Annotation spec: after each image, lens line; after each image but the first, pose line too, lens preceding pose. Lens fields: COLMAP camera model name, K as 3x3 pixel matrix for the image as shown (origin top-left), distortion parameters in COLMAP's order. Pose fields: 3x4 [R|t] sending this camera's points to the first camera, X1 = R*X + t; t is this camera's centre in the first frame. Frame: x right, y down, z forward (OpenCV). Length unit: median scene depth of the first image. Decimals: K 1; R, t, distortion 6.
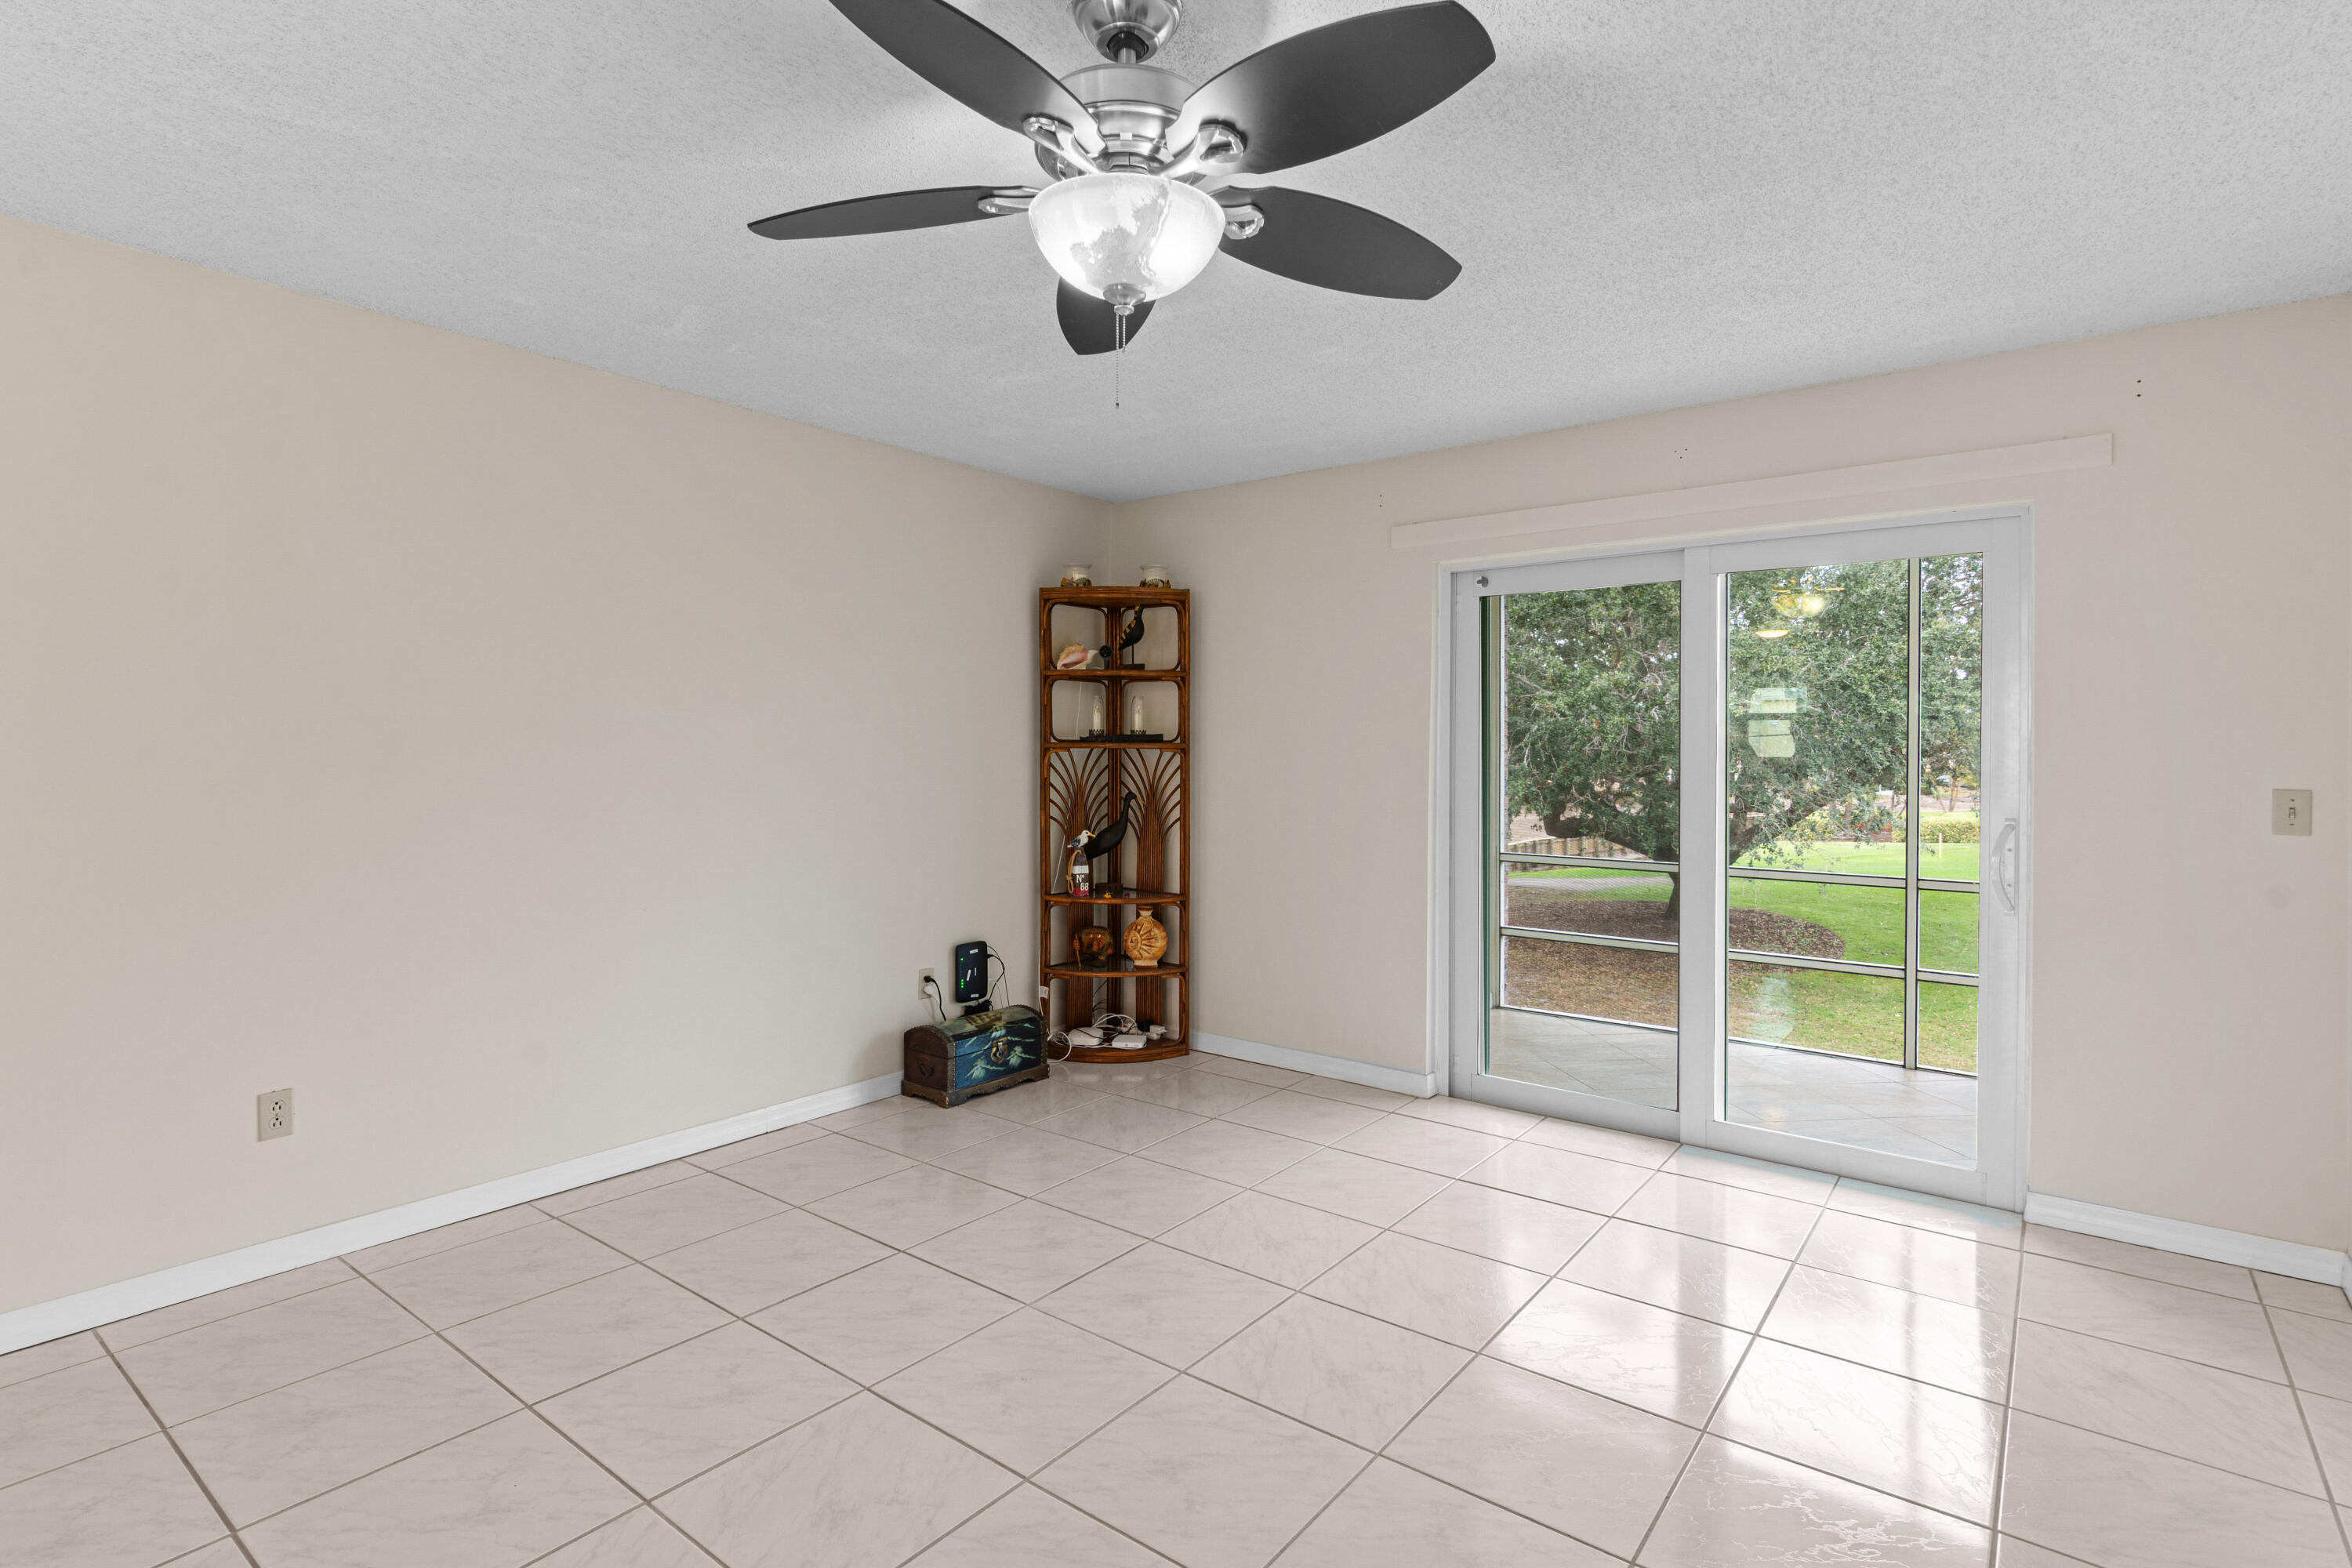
lens RADIAL K [[1135.2, 0, 1174.9], [0, 1135.2, 768.4], [0, 0, 1]] dist [0.024224, 0.001821]
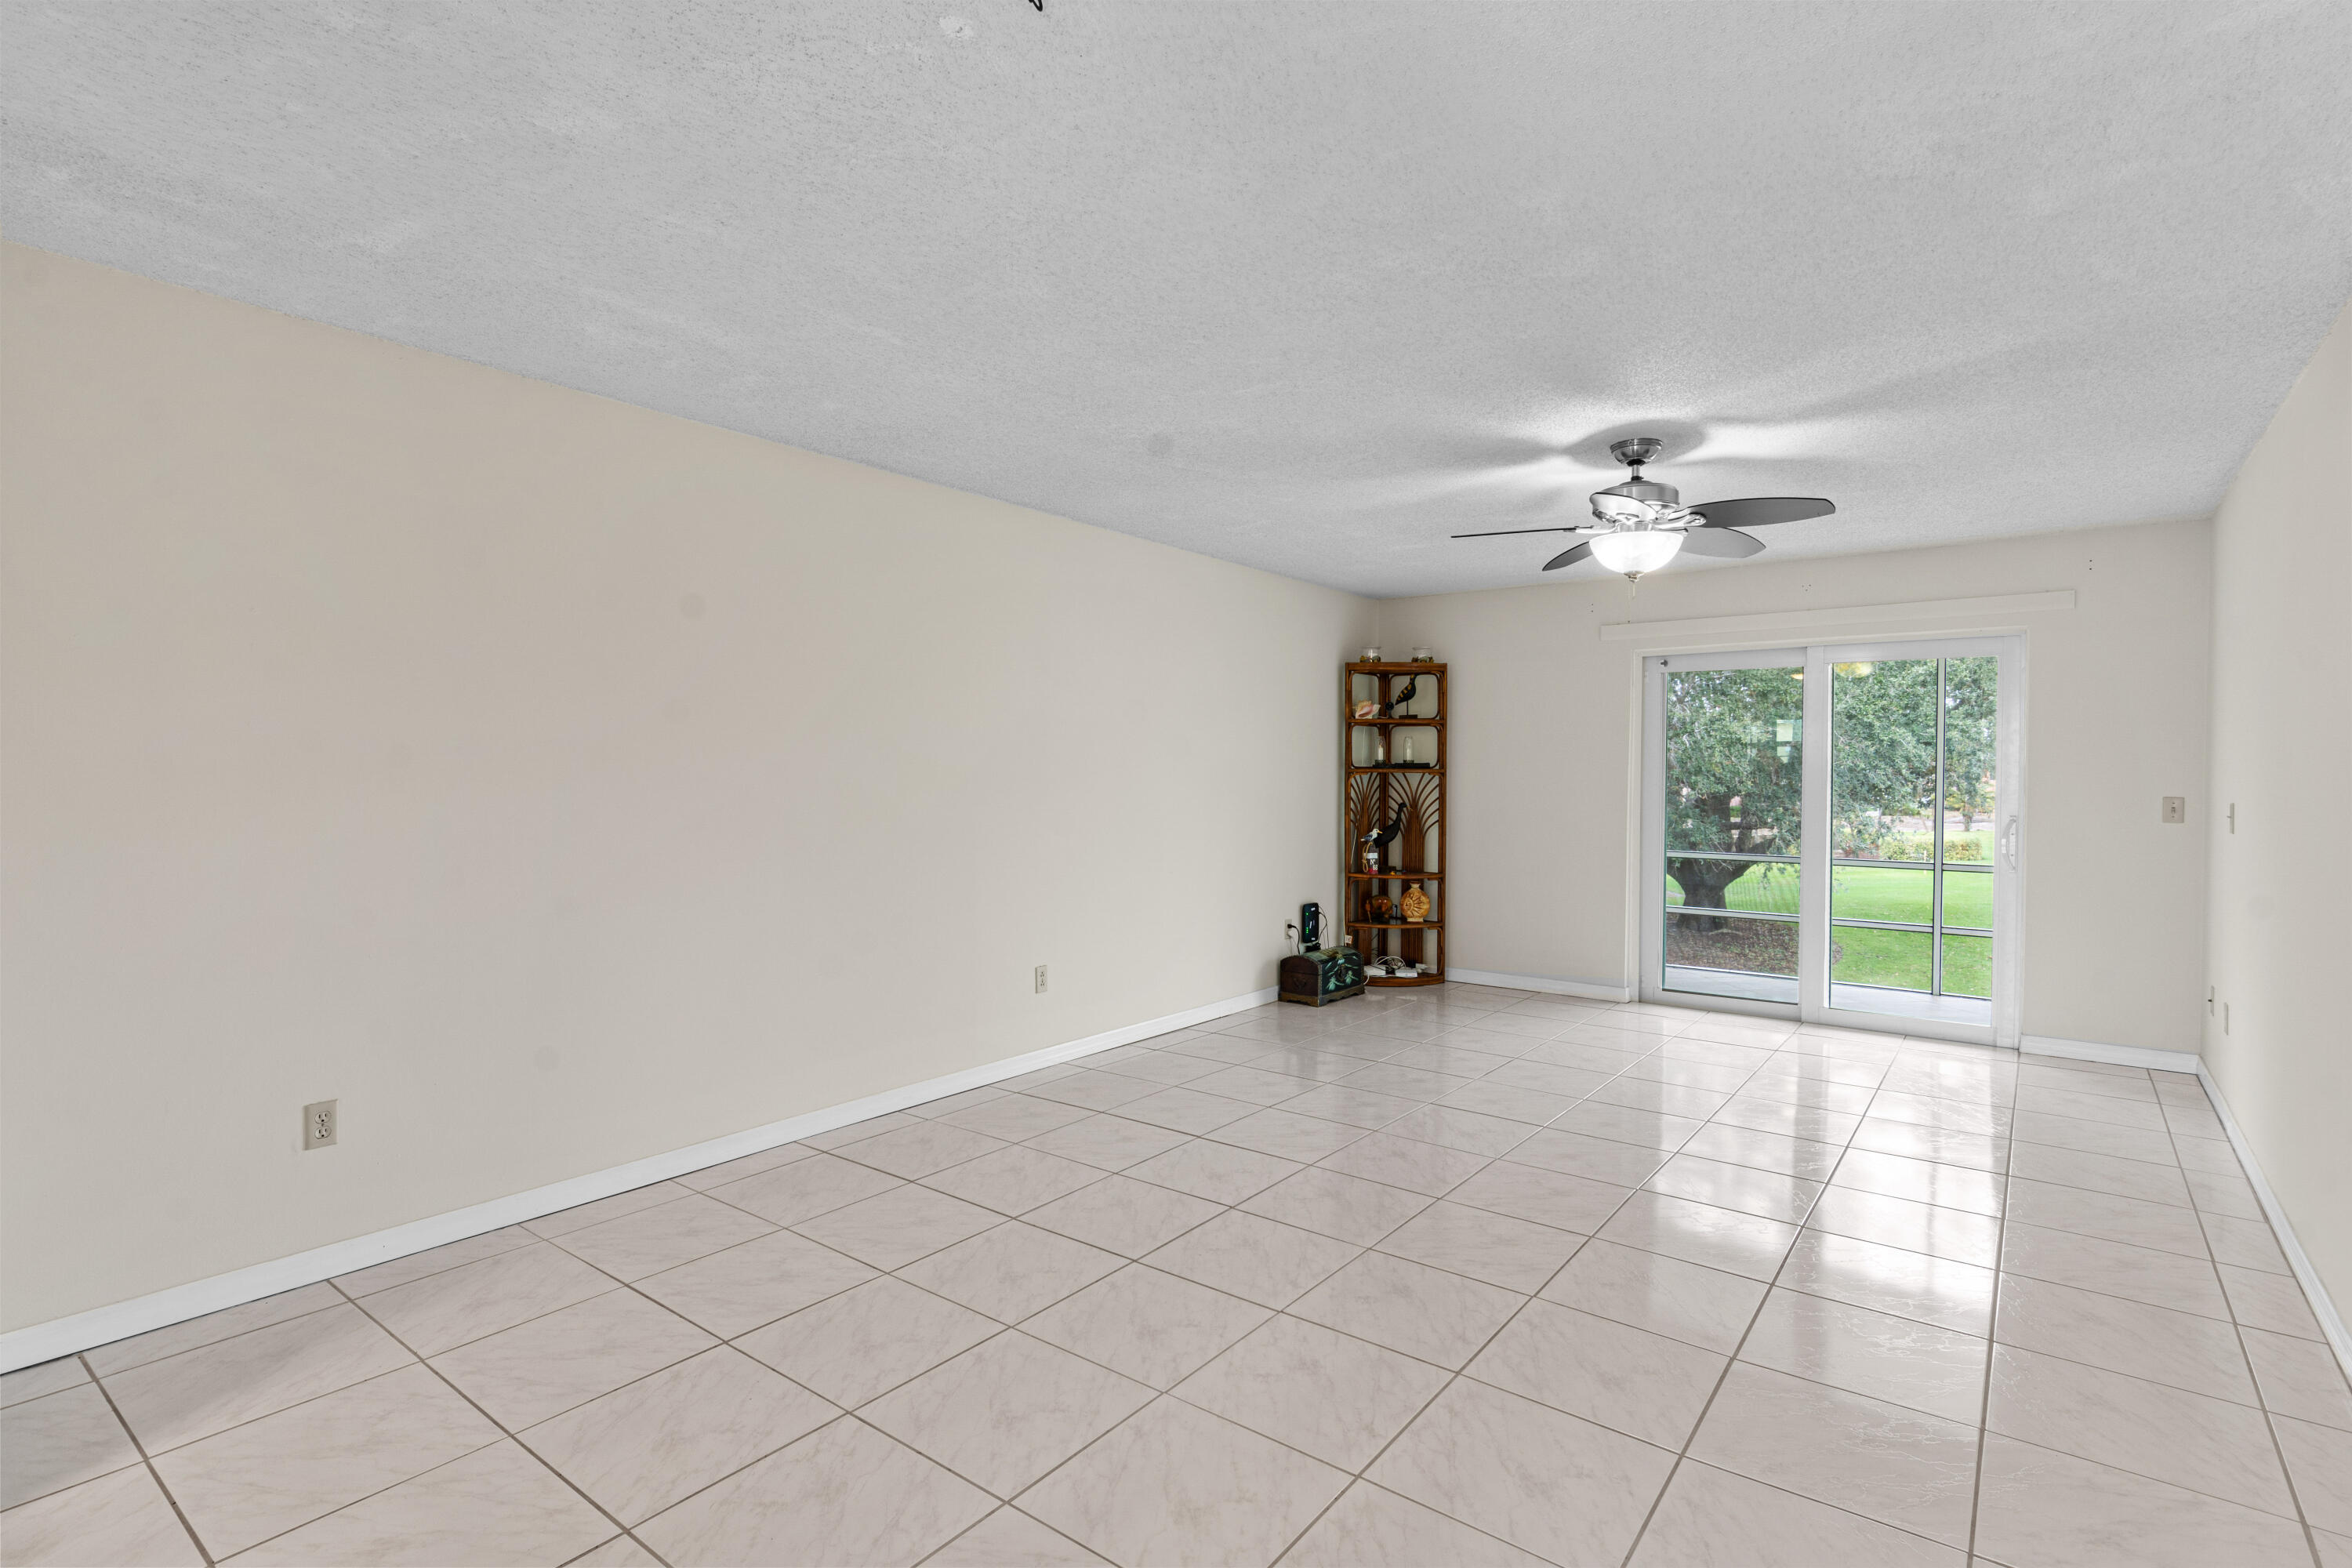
lens RADIAL K [[1135.2, 0, 1175.4], [0, 1135.2, 790.8], [0, 0, 1]] dist [0.024224, 0.001821]
pose [[0.999917, -0.000741, 0.012888, -0.351089], [0.000724, 0.999999, 0.001272, 0.003824], [-0.012889, -0.001263, 0.999916, -0.450700]]
